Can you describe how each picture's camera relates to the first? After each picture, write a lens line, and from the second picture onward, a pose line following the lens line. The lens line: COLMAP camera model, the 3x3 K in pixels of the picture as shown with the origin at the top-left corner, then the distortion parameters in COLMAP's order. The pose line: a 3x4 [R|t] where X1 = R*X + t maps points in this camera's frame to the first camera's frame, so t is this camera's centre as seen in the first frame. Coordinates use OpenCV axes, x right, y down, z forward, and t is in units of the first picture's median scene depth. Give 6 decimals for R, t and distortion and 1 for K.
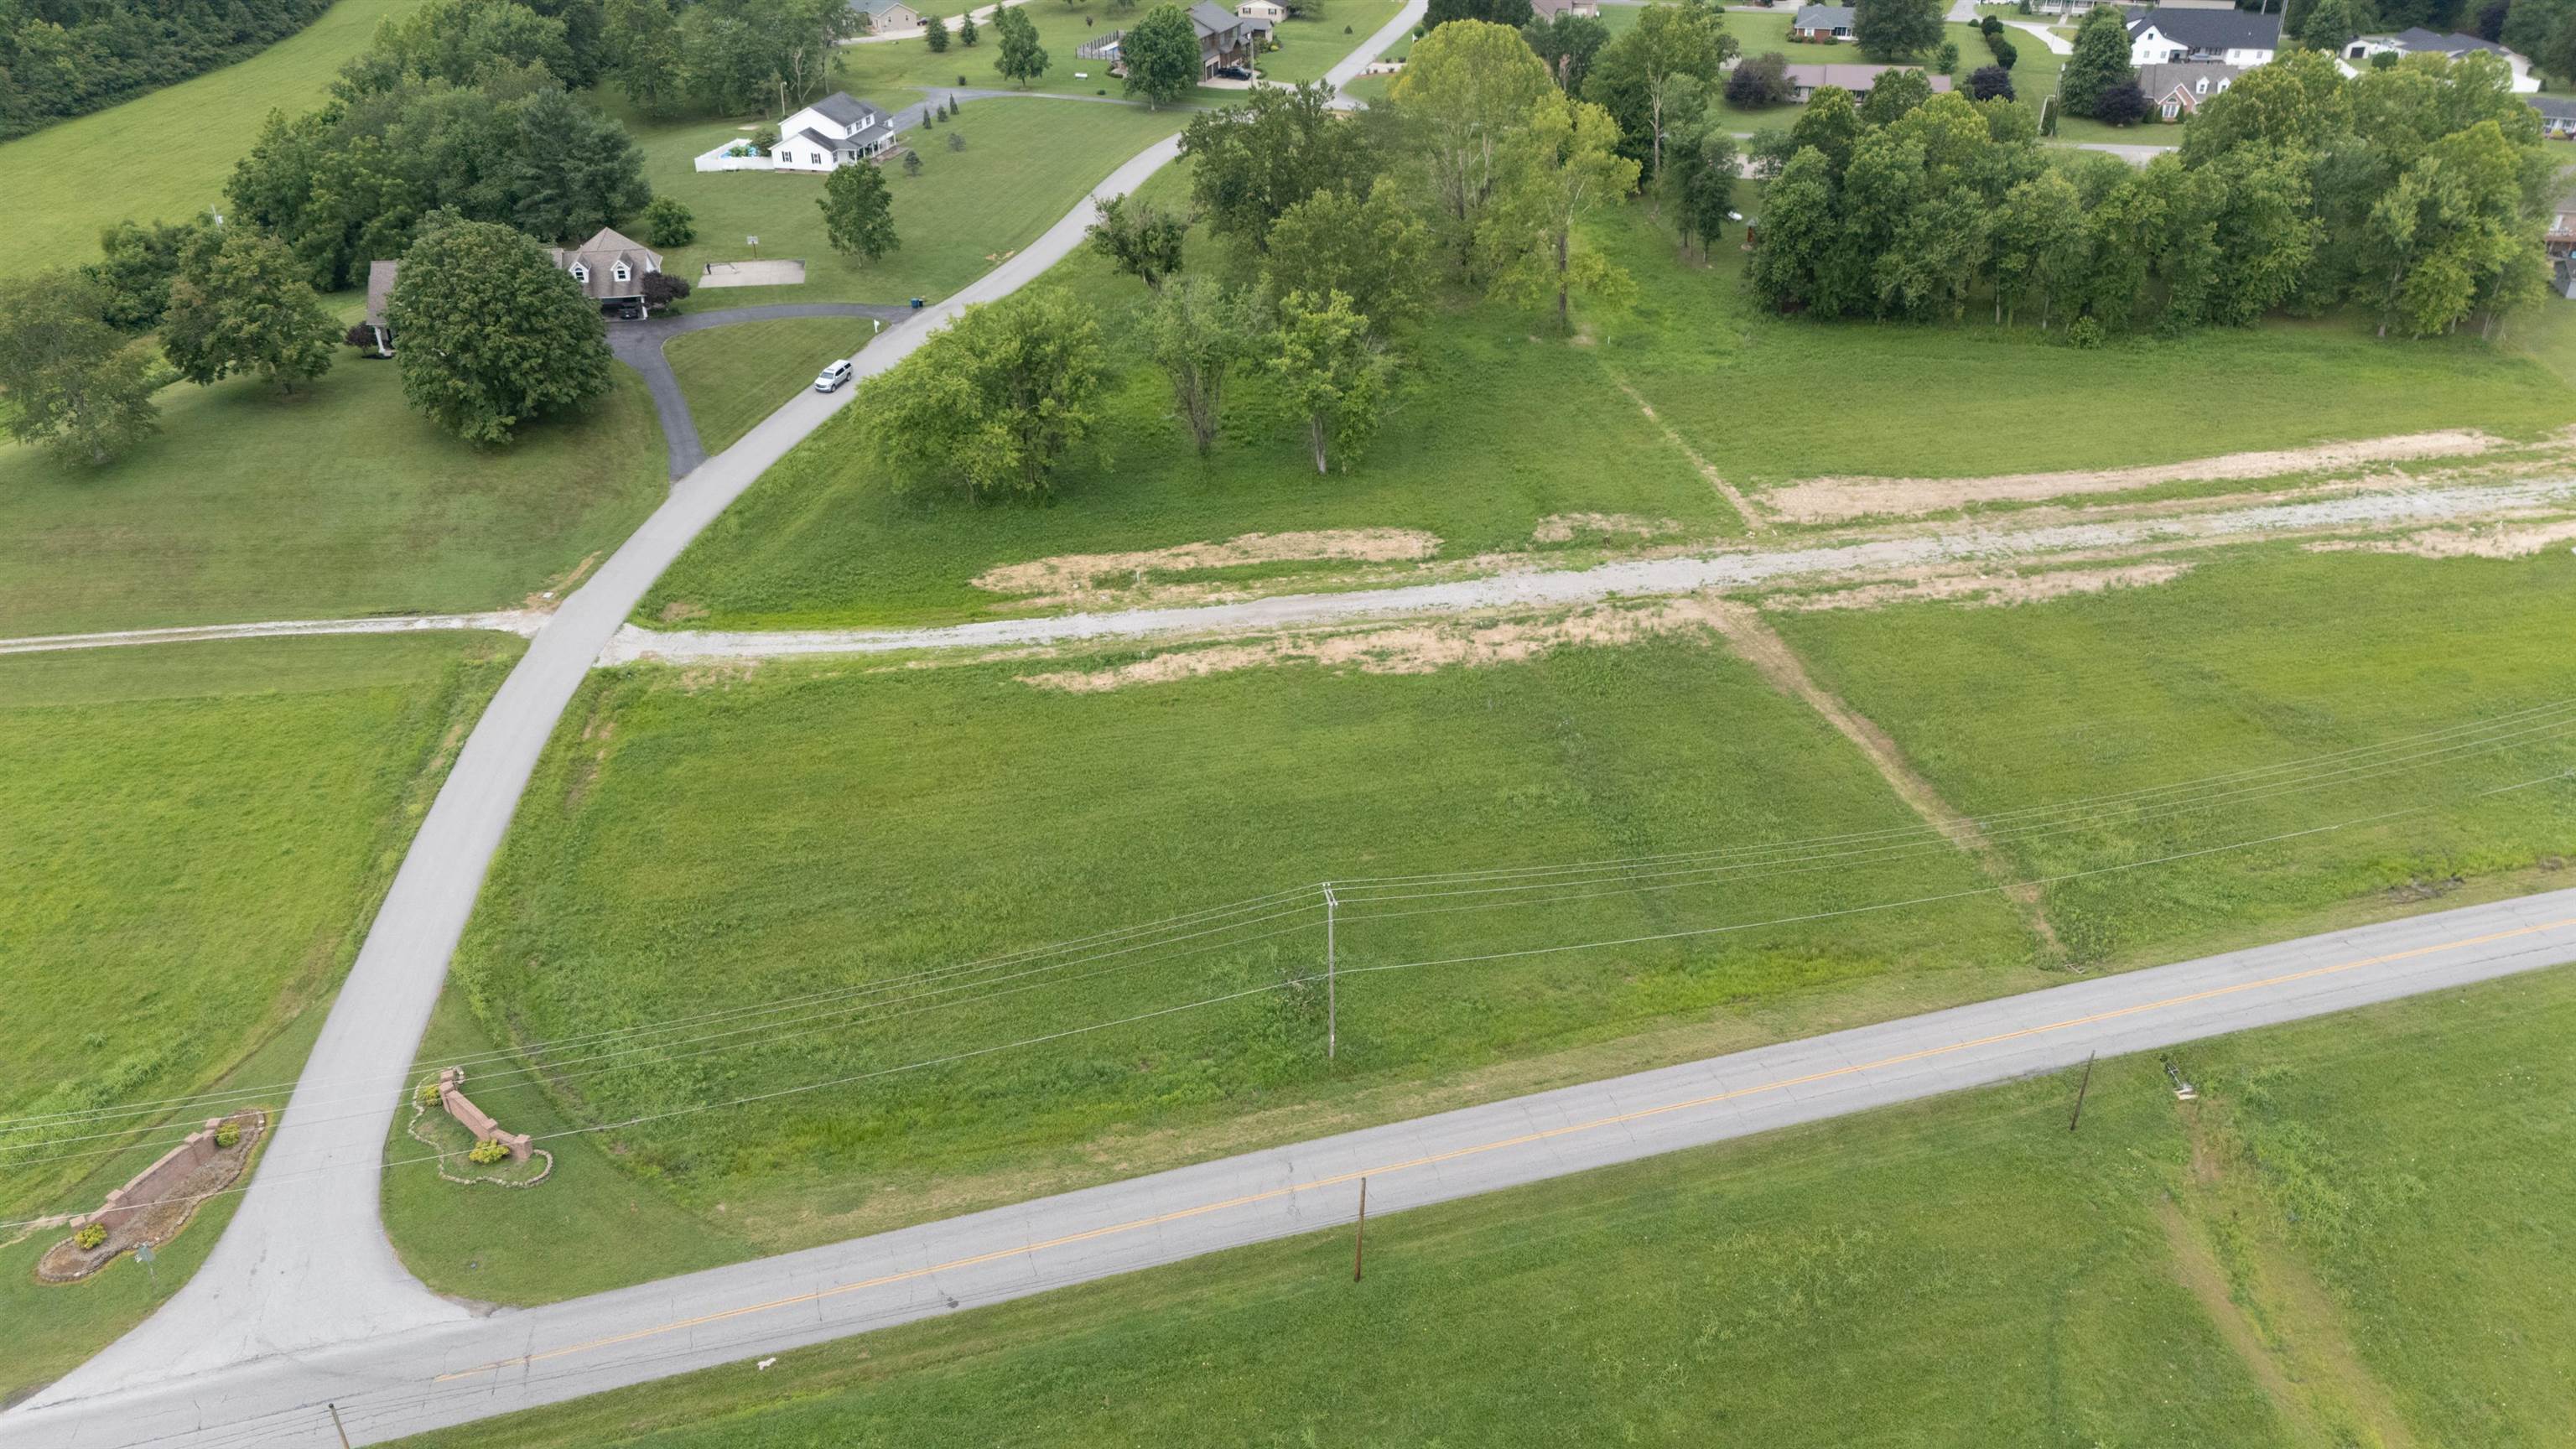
lens RADIAL K [[1890.2, 0, 1285.8], [0, 1890.2, 727.4], [0, 0, 1]] dist [0.079899, -0.078340]
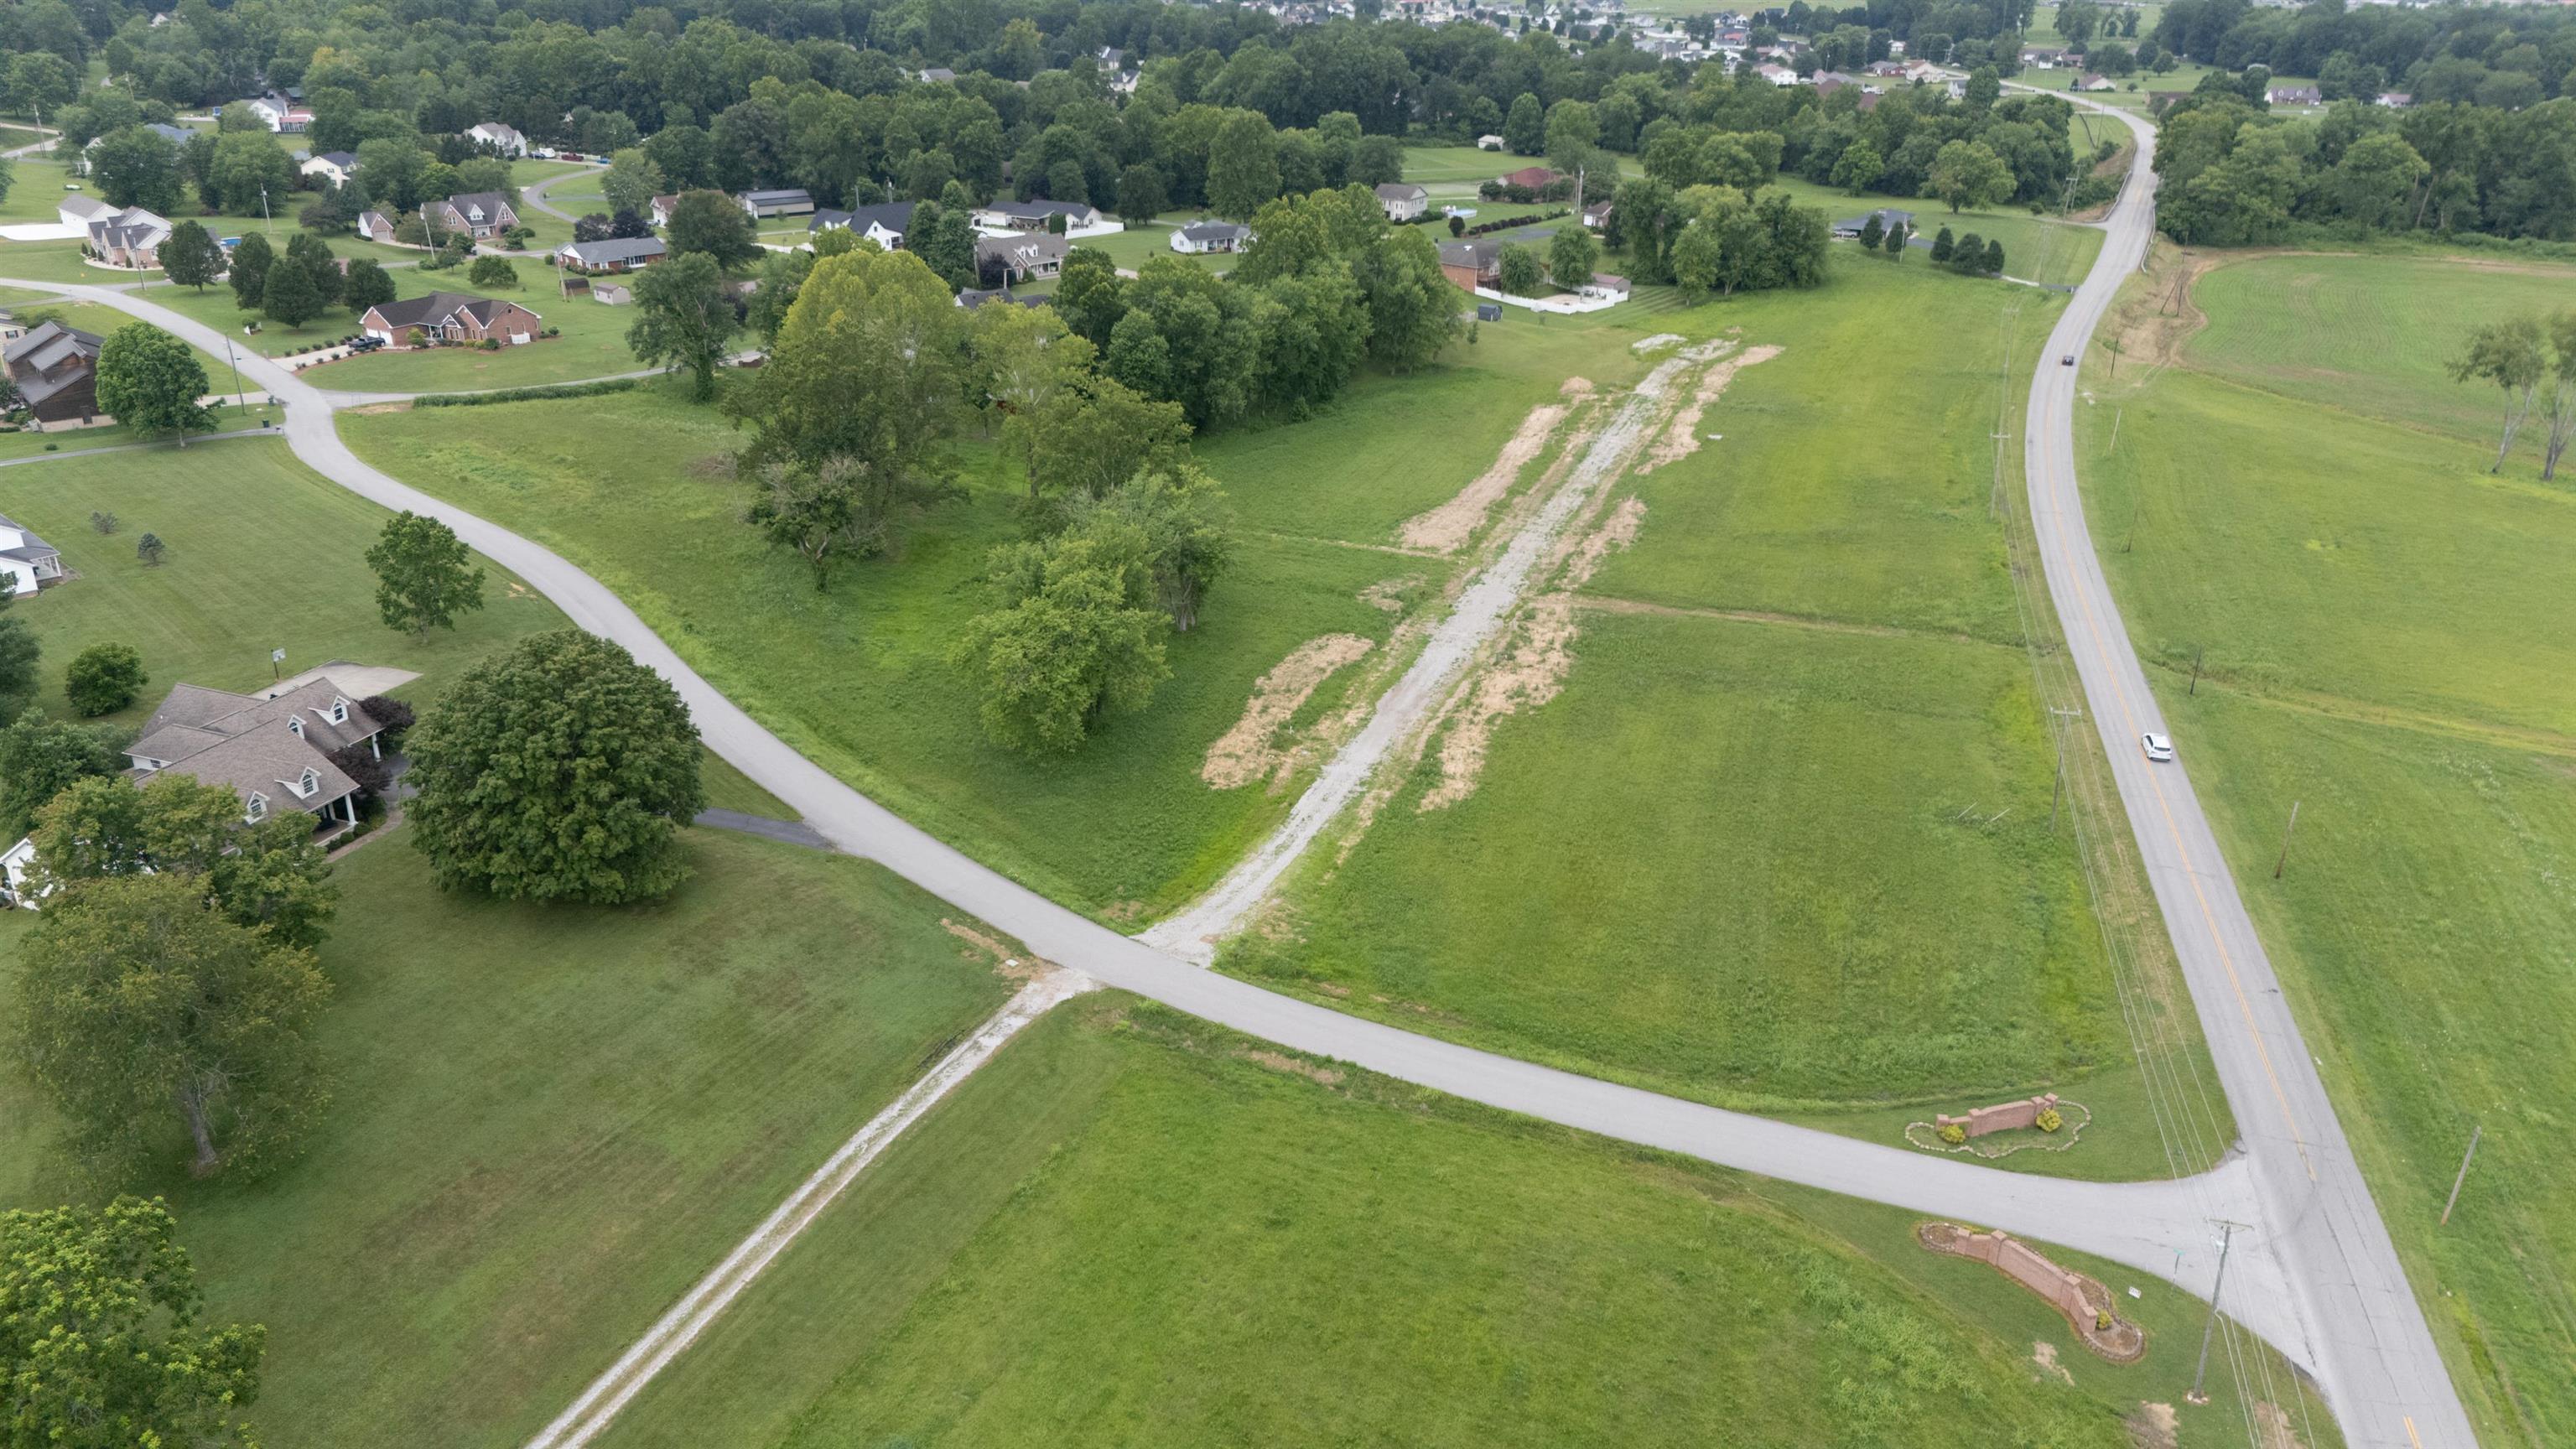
lens RADIAL K [[1895.4, 0, 1284.6], [0, 1895.4, 733.4], [0, 0, 1]] dist [0.067568, -0.062529]
pose [[0.513655, -0.333489, 0.790534, -0.891158], [0.417836, 0.901960, 0.109002, -0.188854], [-0.749381, 0.274325, 0.602640, 0.337387]]
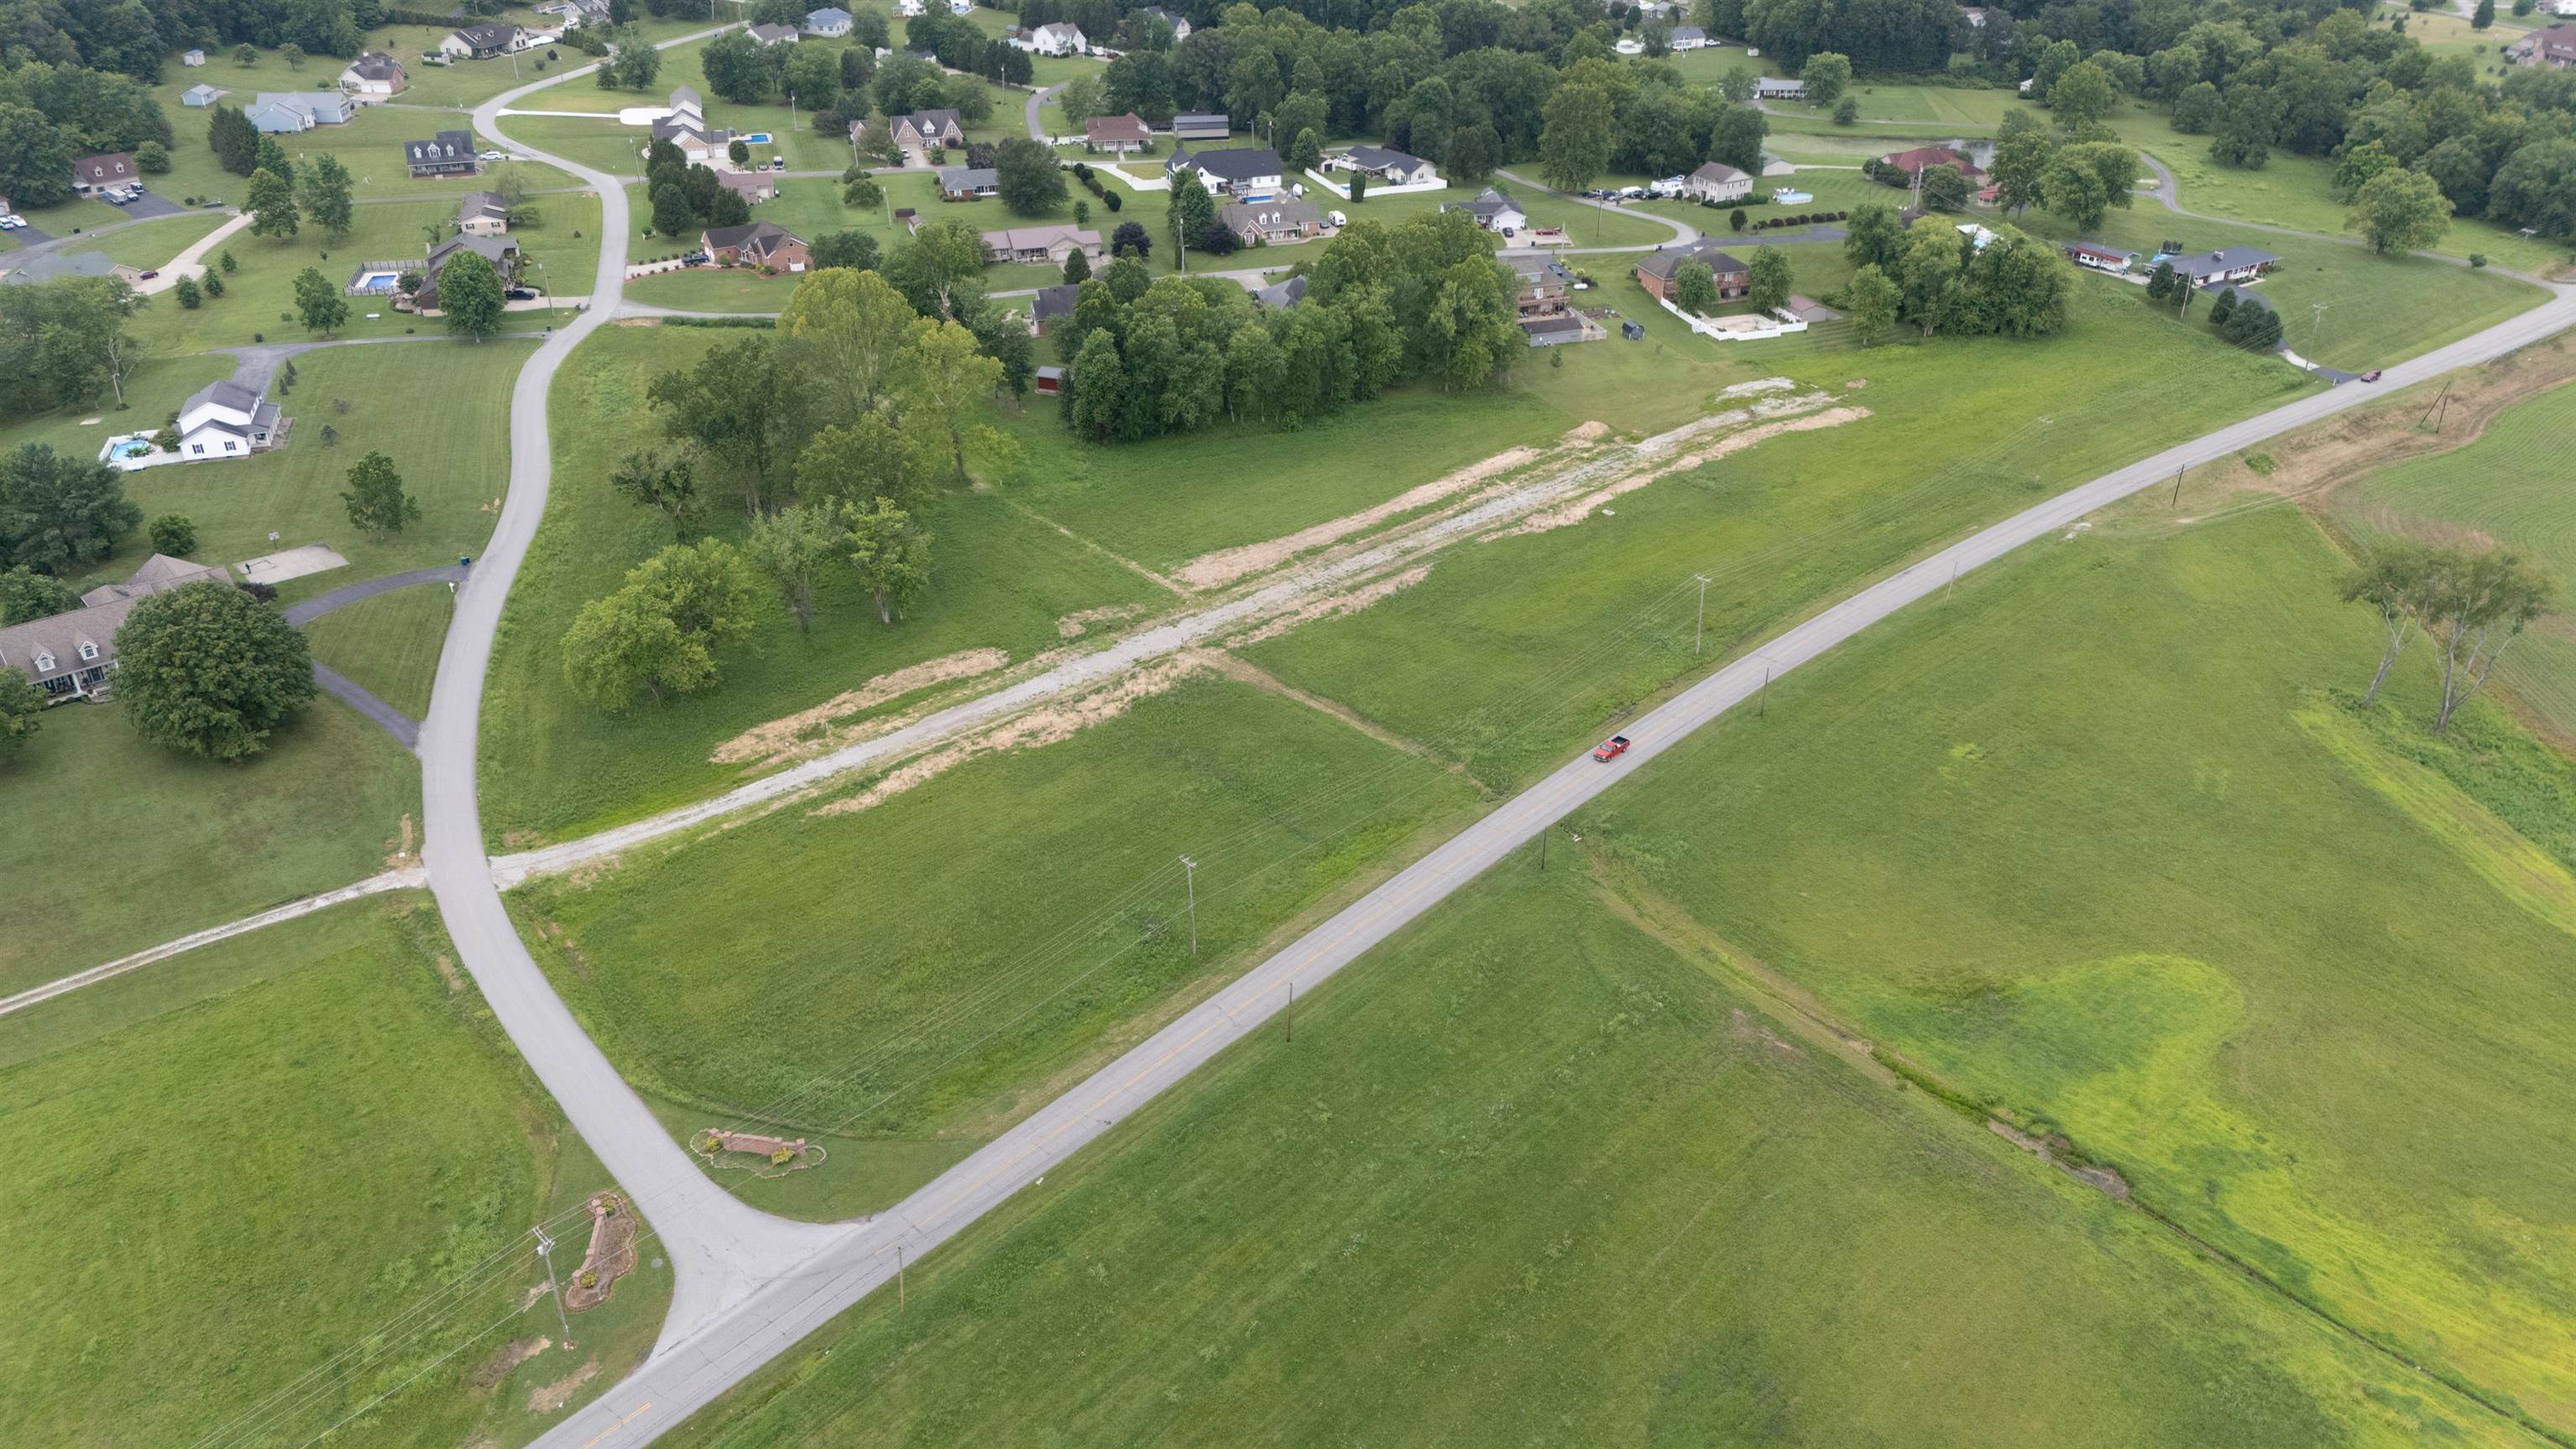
lens RADIAL K [[1887.5, 0, 1286.2], [0, 1887.5, 733.0], [0, 0, 1]] dist [0.078812, -0.078291]
pose [[0.854515, -0.250394, 0.455091, -0.409462], [0.254845, 0.965543, 0.052731, -0.059792], [-0.452613, 0.070918, 0.888882, -0.386379]]
